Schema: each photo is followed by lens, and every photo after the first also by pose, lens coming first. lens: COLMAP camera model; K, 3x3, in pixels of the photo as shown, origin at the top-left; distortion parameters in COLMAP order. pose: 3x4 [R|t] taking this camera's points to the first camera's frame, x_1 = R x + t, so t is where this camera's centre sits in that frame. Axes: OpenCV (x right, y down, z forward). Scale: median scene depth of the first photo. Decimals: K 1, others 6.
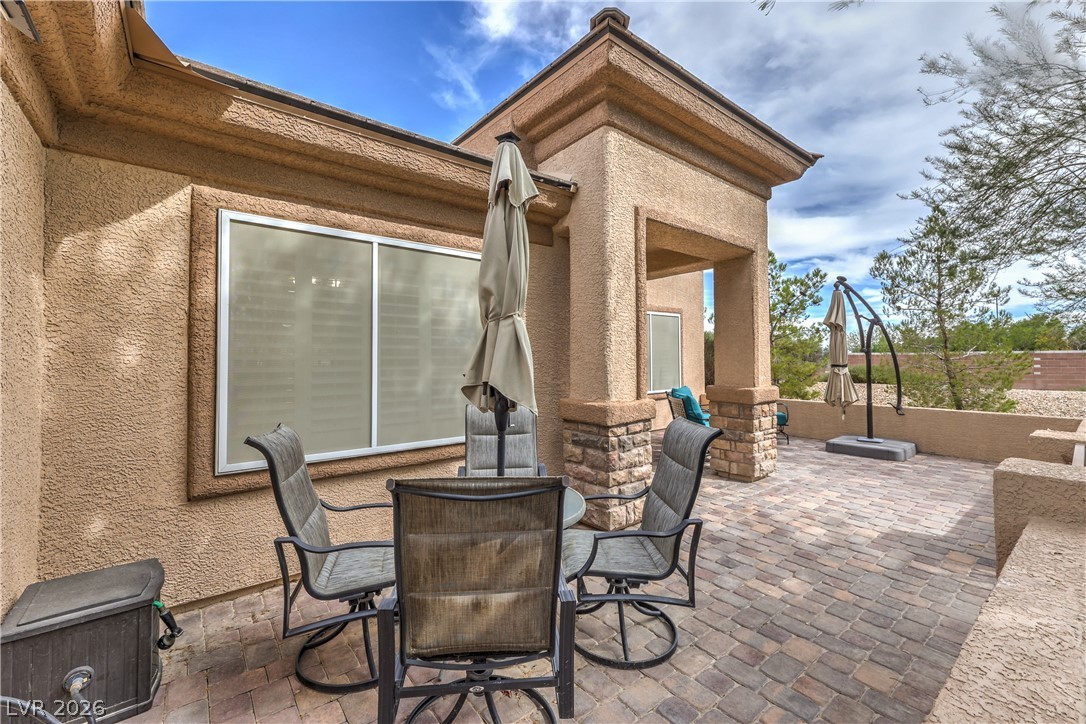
lens RADIAL K [[445.5, 0, 561.0], [0, 445.5, 360.8], [0, 0, 1]] dist [0.011442, -0.001047]
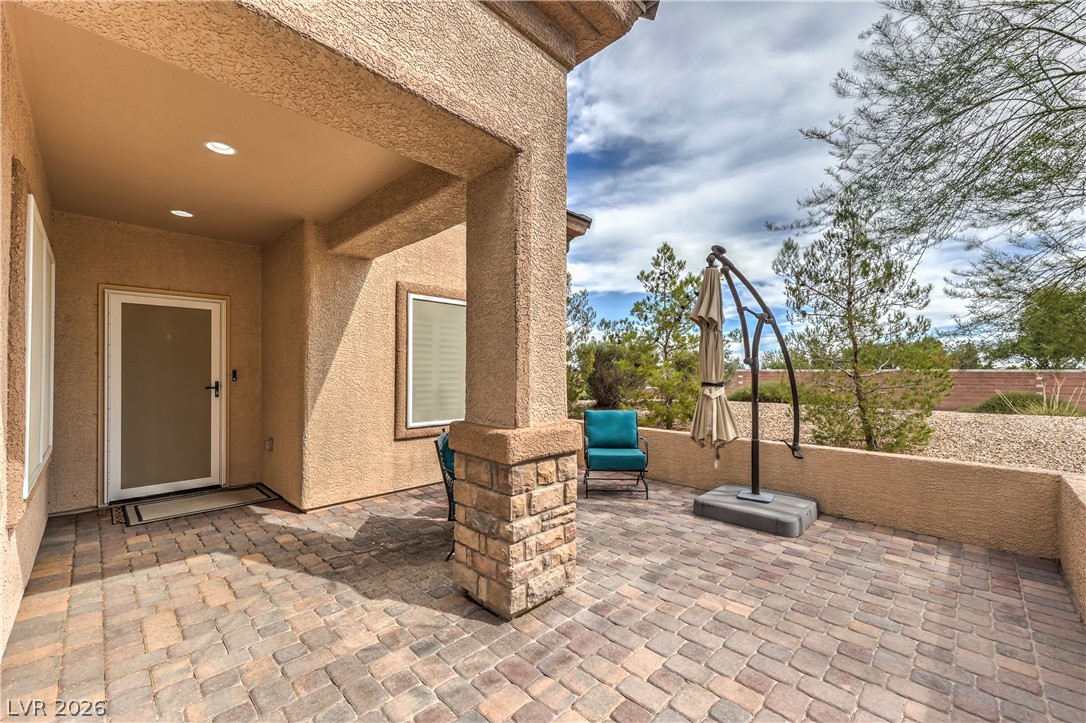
lens RADIAL K [[445.5, 0, 556.9], [0, 445.5, 383.4], [0, 0, 1]] dist [0.011442, -0.001047]
pose [[0.991223, 0.008812, 0.131907, 0.234355], [-0.011498, 0.999741, 0.019615, -0.000233], [-0.131700, -0.020960, 0.991068, 0.291154]]
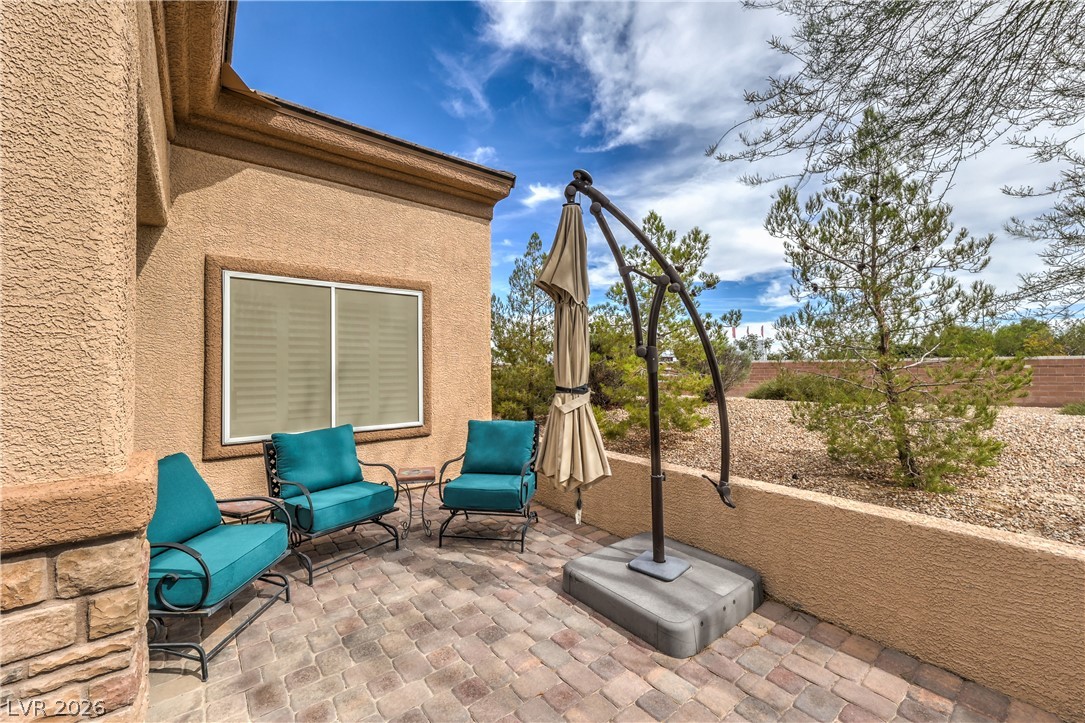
lens RADIAL K [[445.1, 0, 550.7], [0, 445.1, 368.8], [0, 0, 1]] dist [0.011442, -0.001047]
pose [[0.999993, -0.000583, 0.003637, 0.447717], [0.000574, 0.999996, 0.002585, -0.005579], [-0.003638, -0.002583, 0.999990, 0.442942]]
